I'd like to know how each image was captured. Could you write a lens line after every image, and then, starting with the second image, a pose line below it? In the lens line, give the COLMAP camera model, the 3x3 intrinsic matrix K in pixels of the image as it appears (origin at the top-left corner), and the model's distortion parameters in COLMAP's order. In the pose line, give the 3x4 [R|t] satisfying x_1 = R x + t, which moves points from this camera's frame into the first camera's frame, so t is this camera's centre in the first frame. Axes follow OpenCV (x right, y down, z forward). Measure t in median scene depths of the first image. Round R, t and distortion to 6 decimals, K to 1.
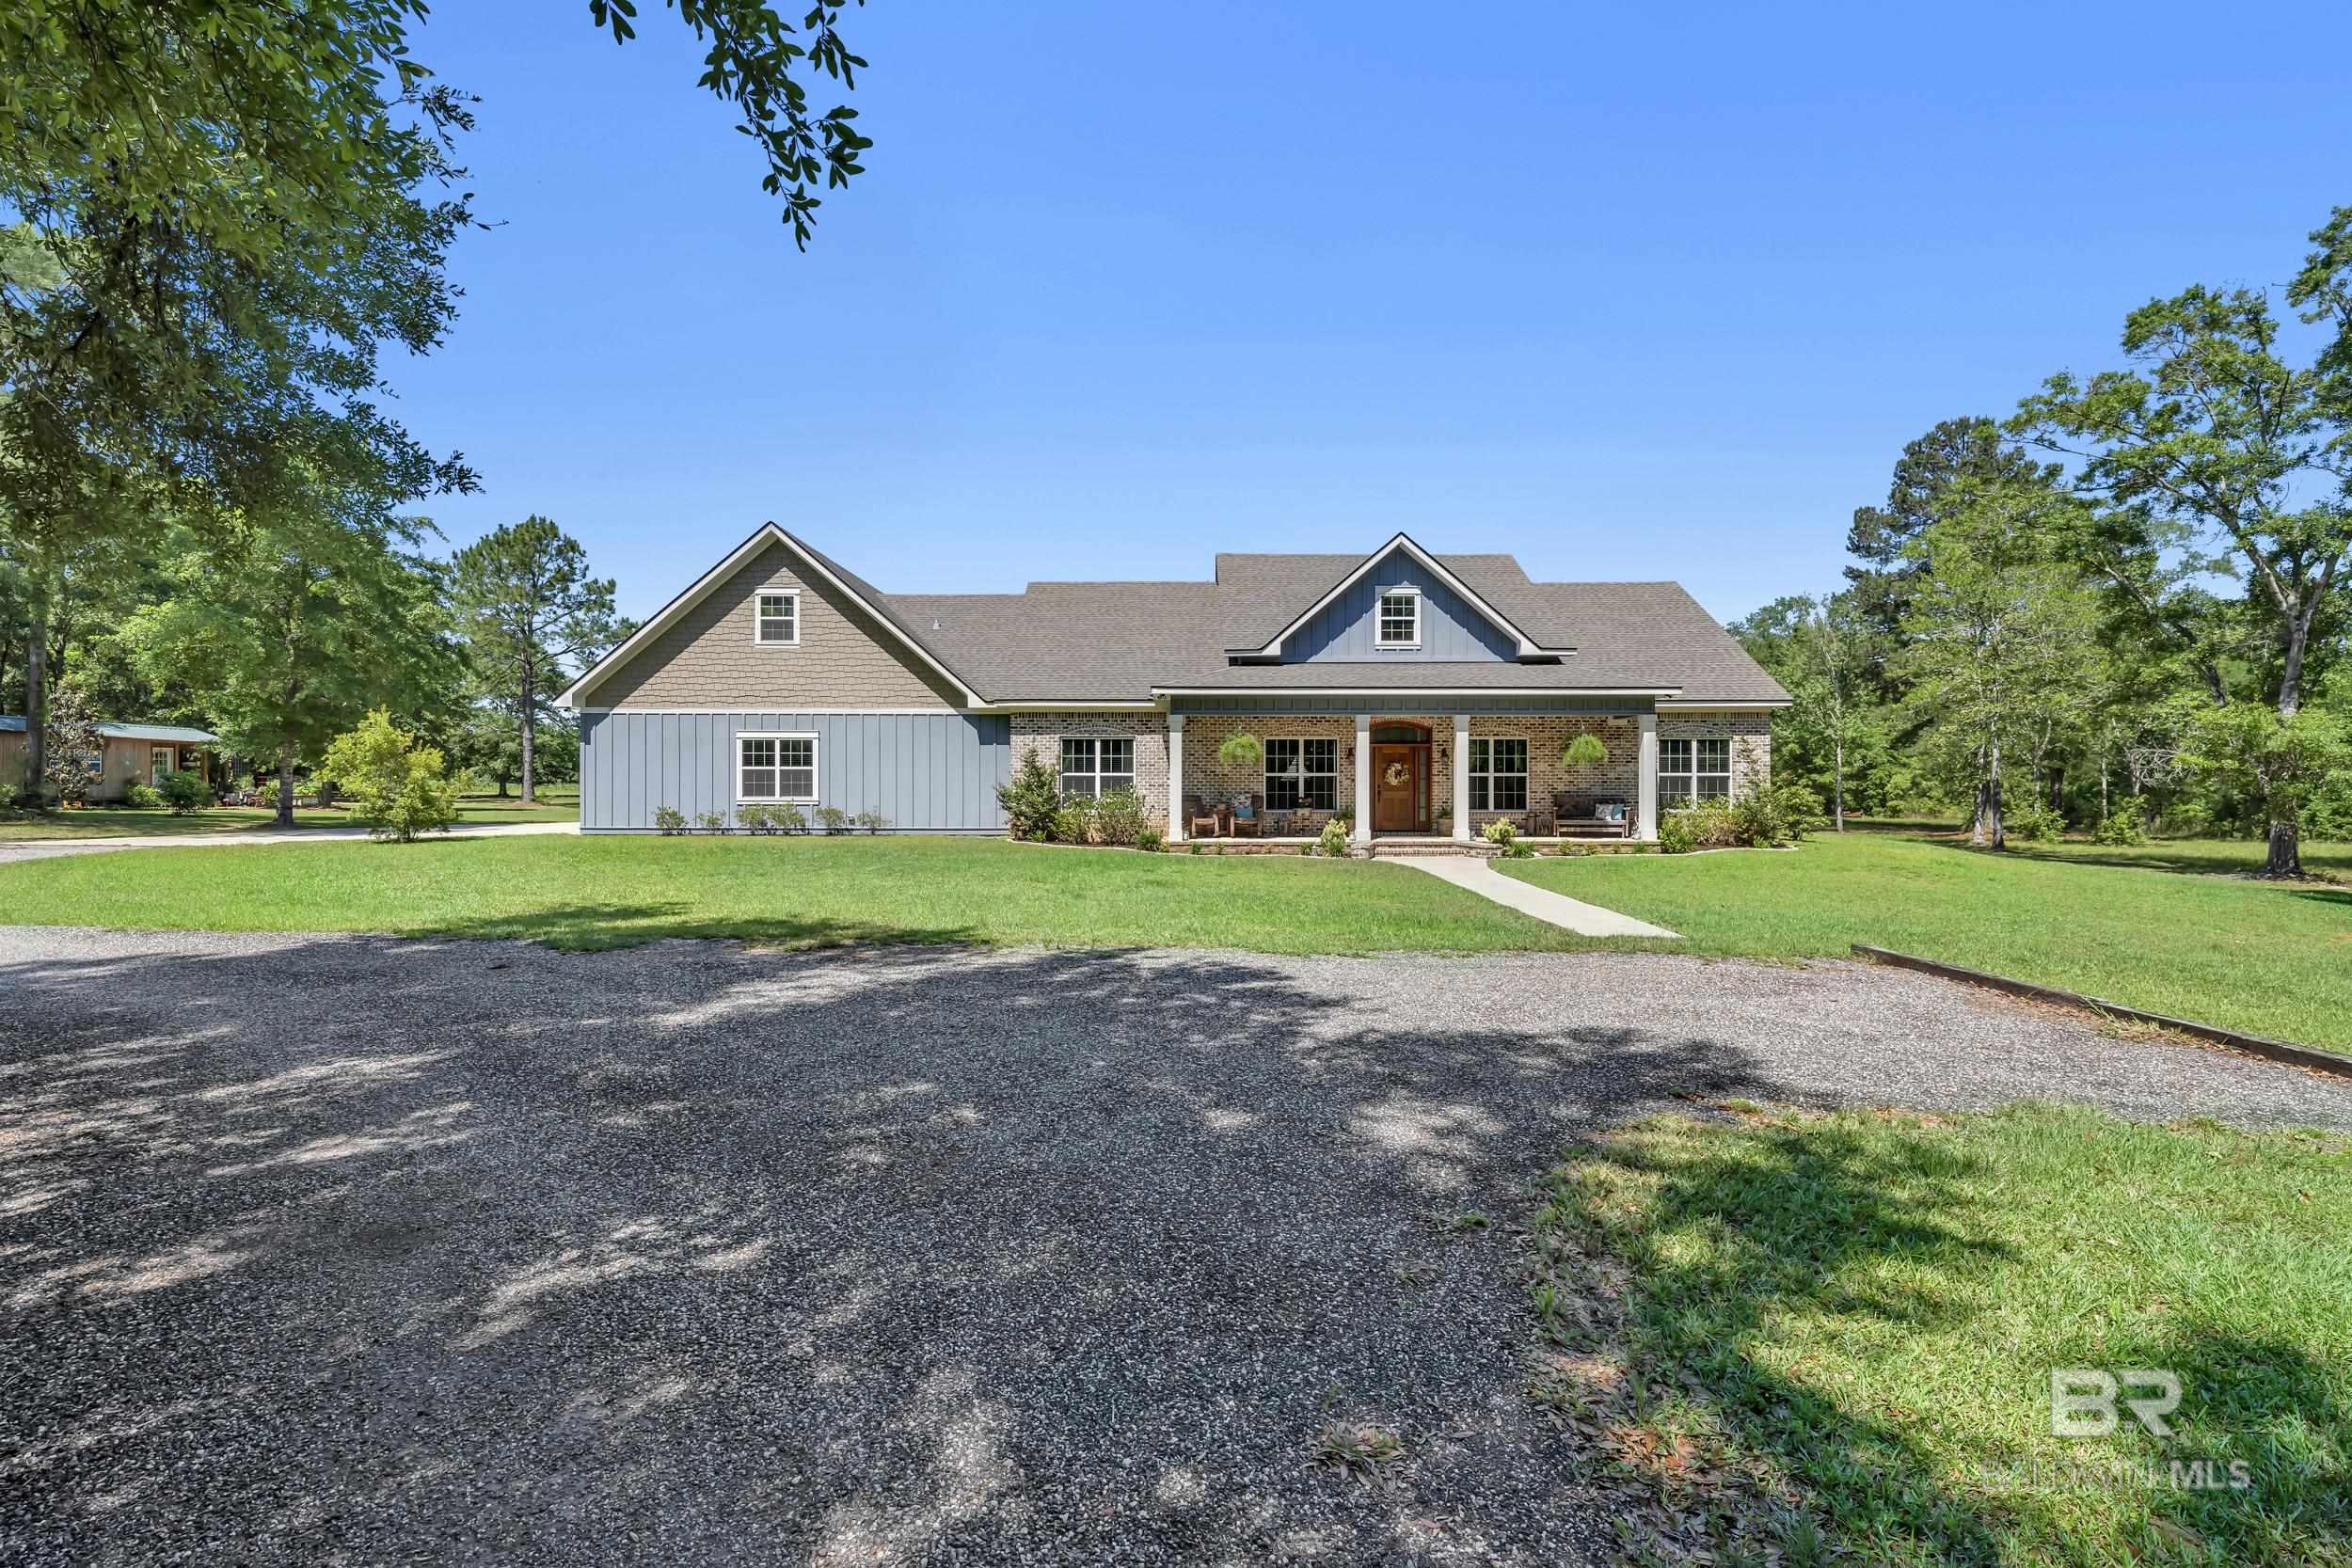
lens RADIAL K [[929.9, 0, 1173.9], [0, 929.9, 784.3], [0, 0, 1]] dist [0.003700, 0.000041]
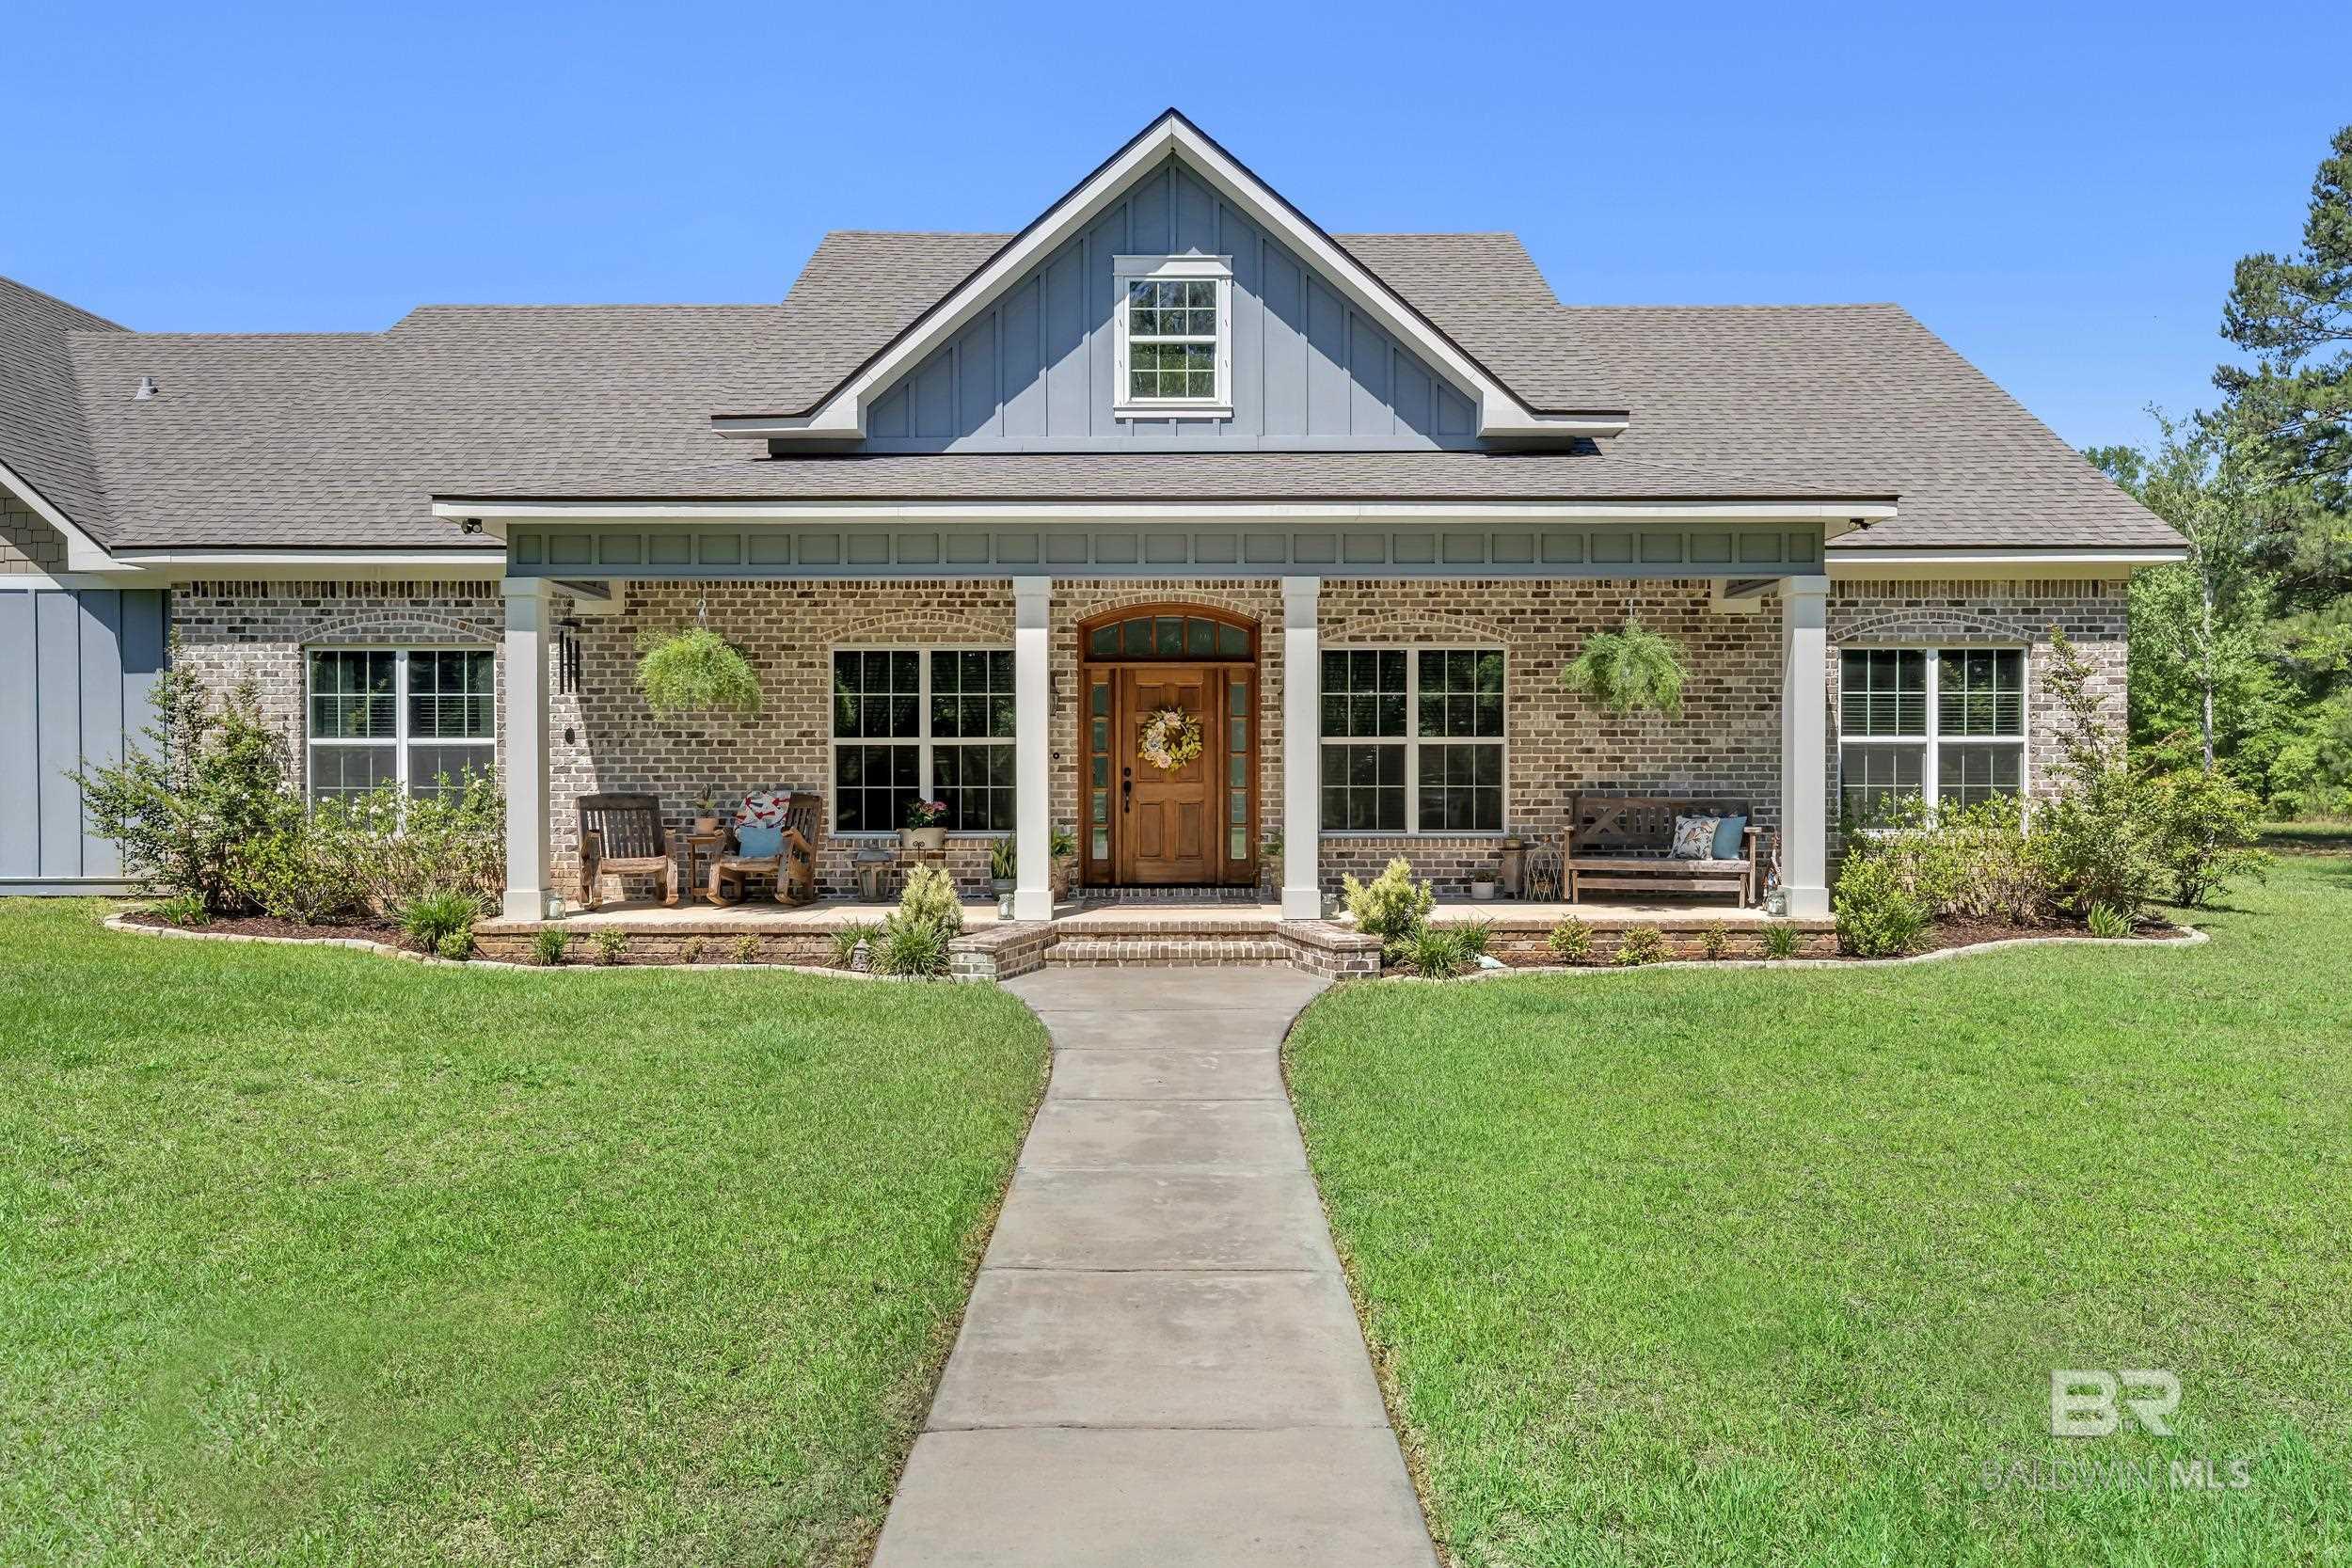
lens RADIAL K [[1403.3, 0, 1167.3], [0, 1403.3, 776.8], [0, 0, 1]] dist [0.001295, 0.004515]
pose [[0.999990, -0.001376, 0.004303, 0.235774], [0.001340, 0.999964, 0.008431, -0.000583], [-0.004315, -0.008425, 0.999955, 0.412751]]
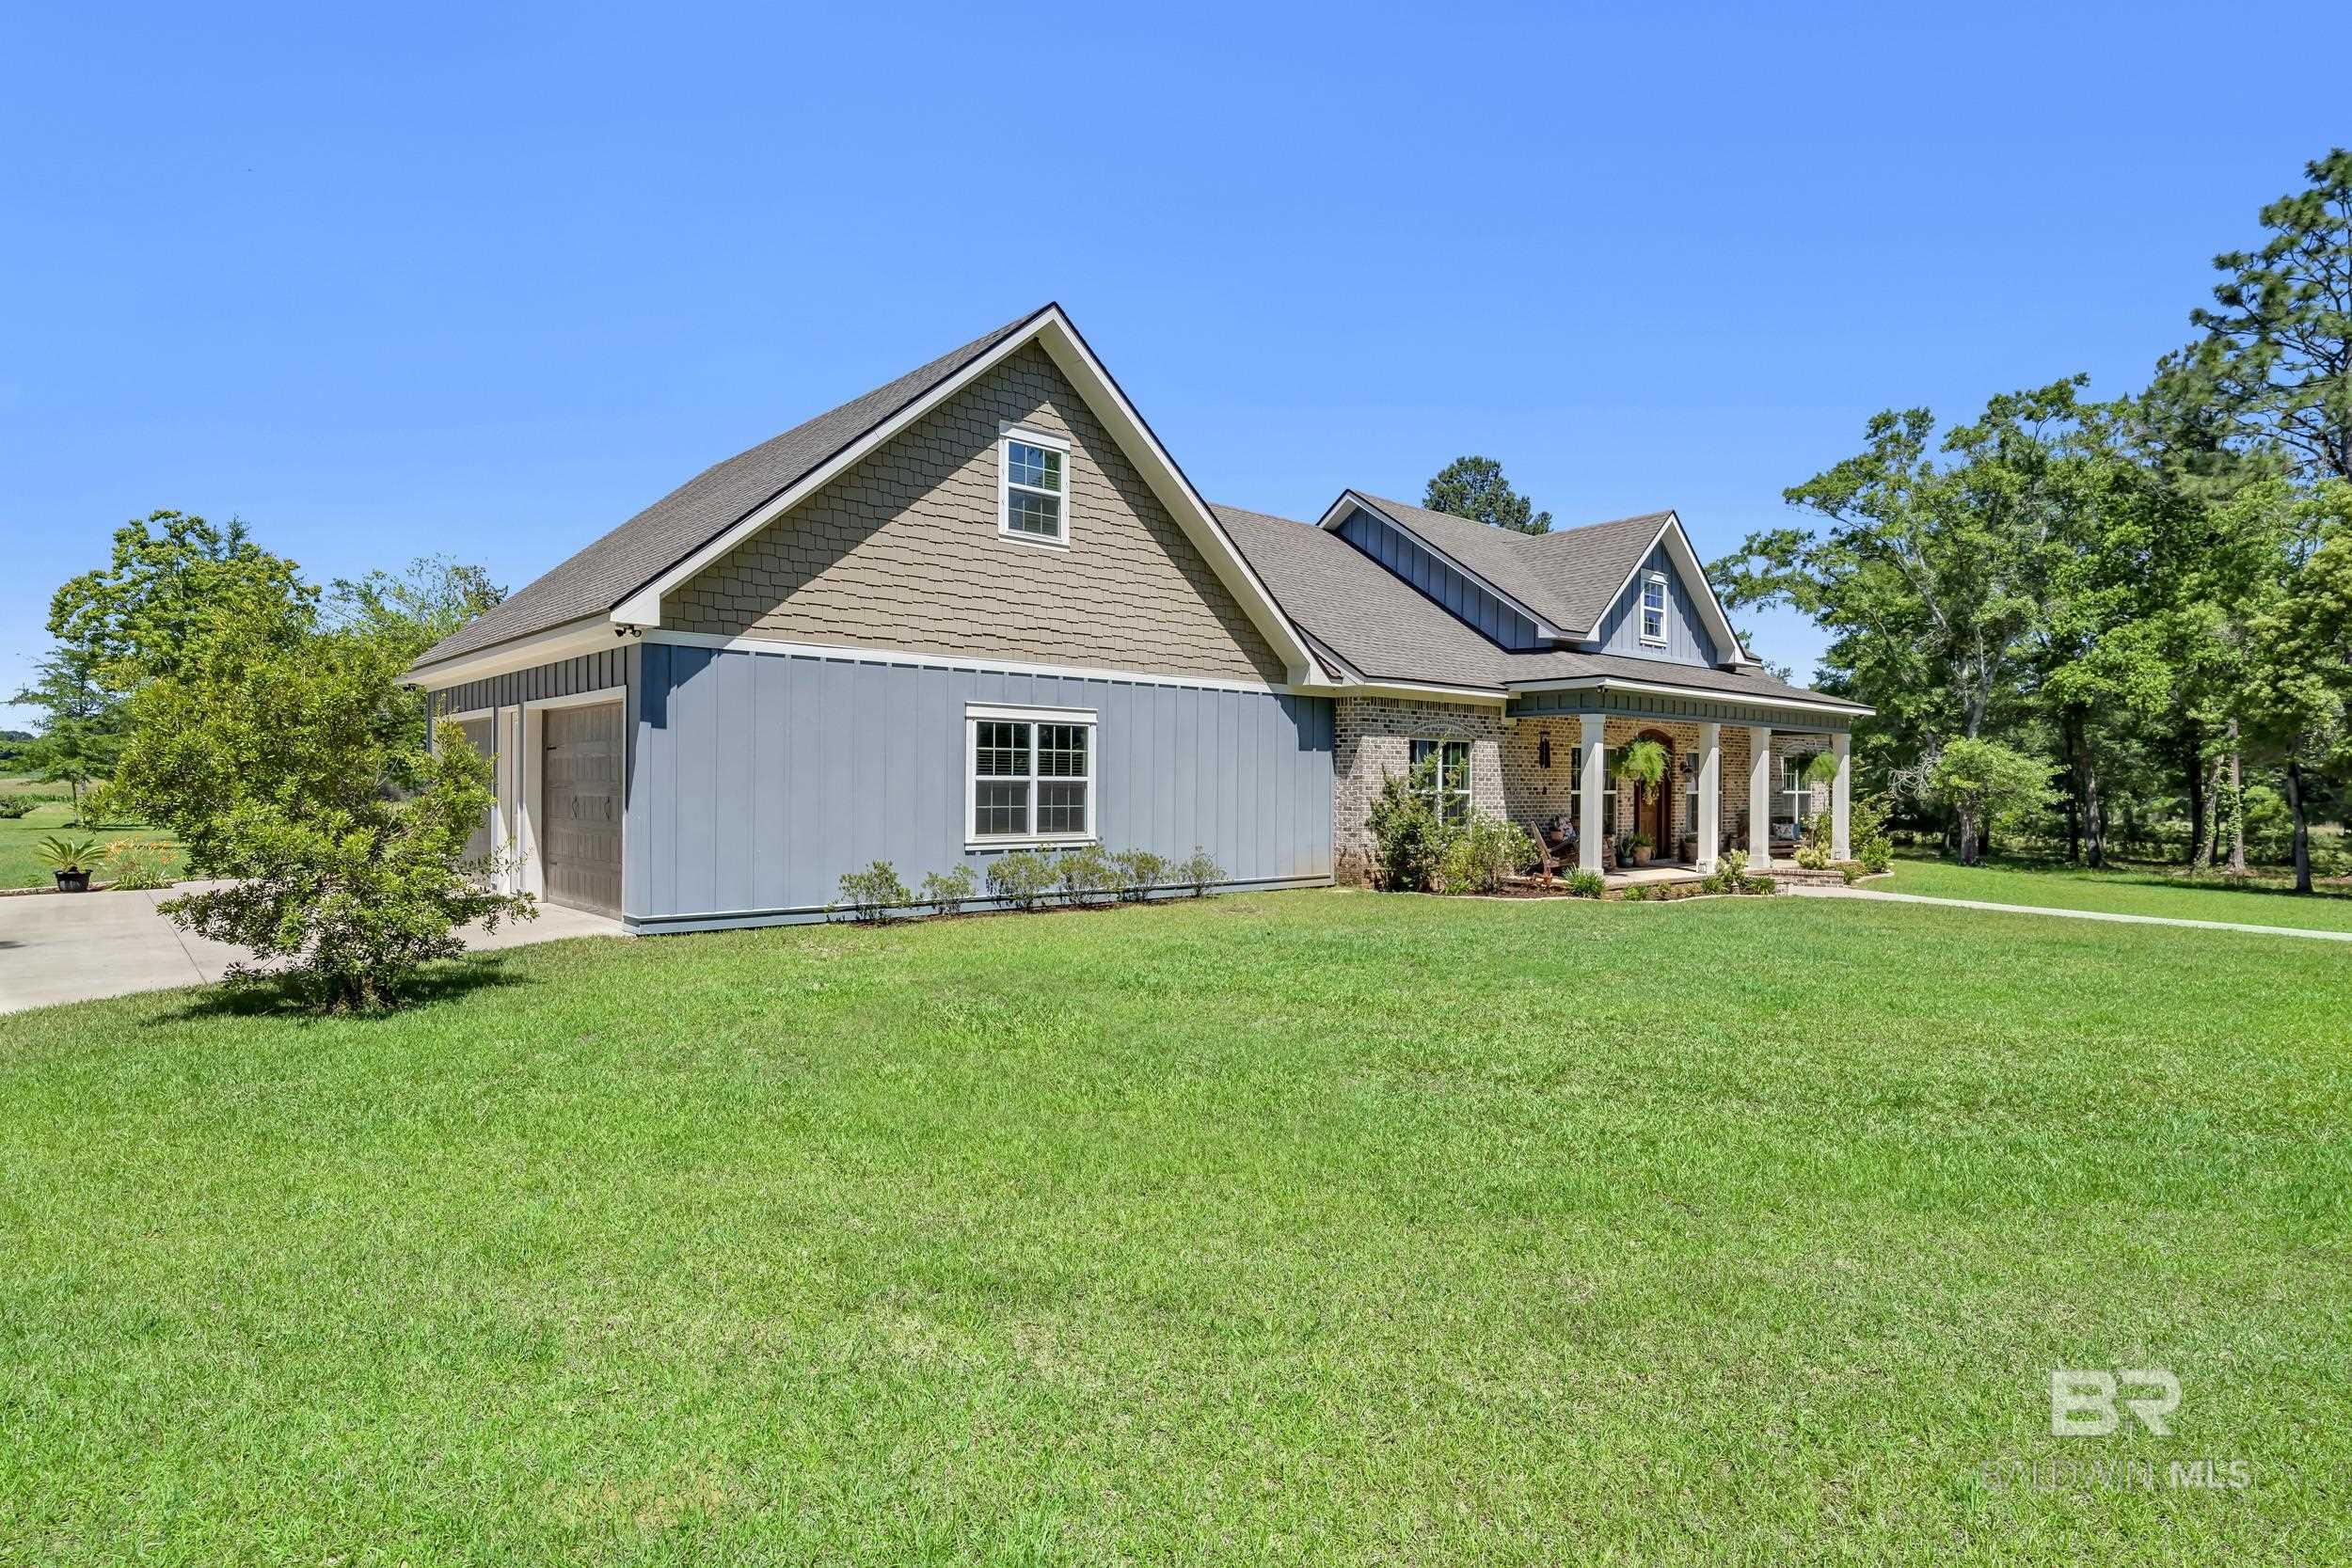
lens RADIAL K [[1214.8, 0, 1167.2], [0, 1214.8, 801.4], [0, 0, 1]] dist [-0.006346, -0.000220]
pose [[0.753605, -0.003876, 0.657316, -0.835199], [0.000965, 0.999988, 0.004791, -0.008196], [-0.657327, -0.002976, 0.753600, 0.451615]]
